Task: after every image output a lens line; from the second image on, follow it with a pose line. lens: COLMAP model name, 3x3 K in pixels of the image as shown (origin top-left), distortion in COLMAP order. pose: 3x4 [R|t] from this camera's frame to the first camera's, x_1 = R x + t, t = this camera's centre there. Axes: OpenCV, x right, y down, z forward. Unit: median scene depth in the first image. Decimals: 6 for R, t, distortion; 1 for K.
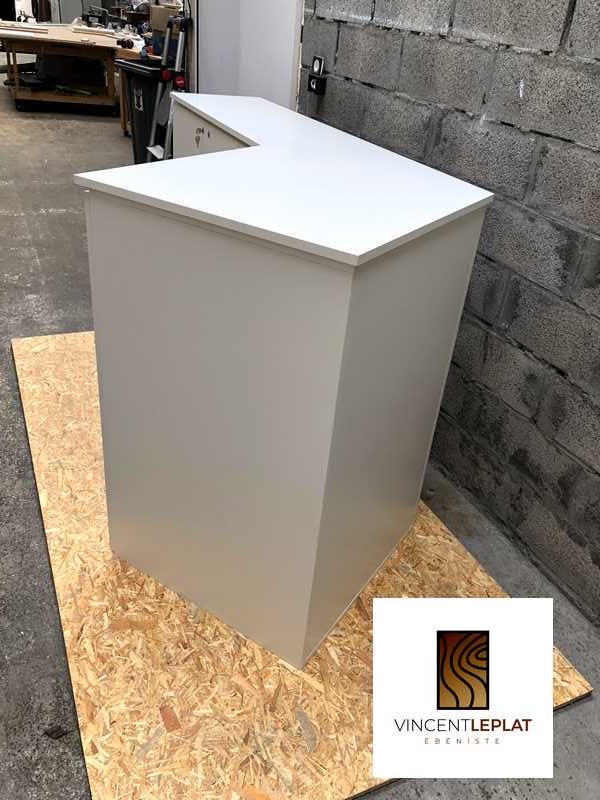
lens RADIAL K [[656.5, 0, 300.0], [0, 656.5, 400.0], [0, 0, 1]] dist [-0.003665, -0.012577]
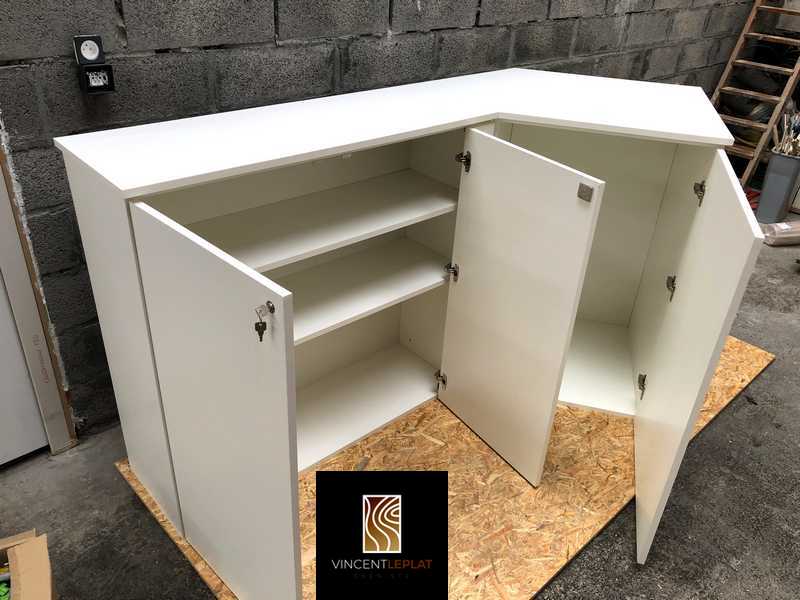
lens RADIAL K [[656.5, 0, 400.0], [0, 656.5, 300.0], [0, 0, 1]] dist [-0.003665, -0.012577]
pose [[-0.324547, -0.564090, 0.759257, -0.856535], [0.412074, 0.638206, 0.650298, -0.822814], [-0.851390, 0.523923, 0.025319, 1.105565]]
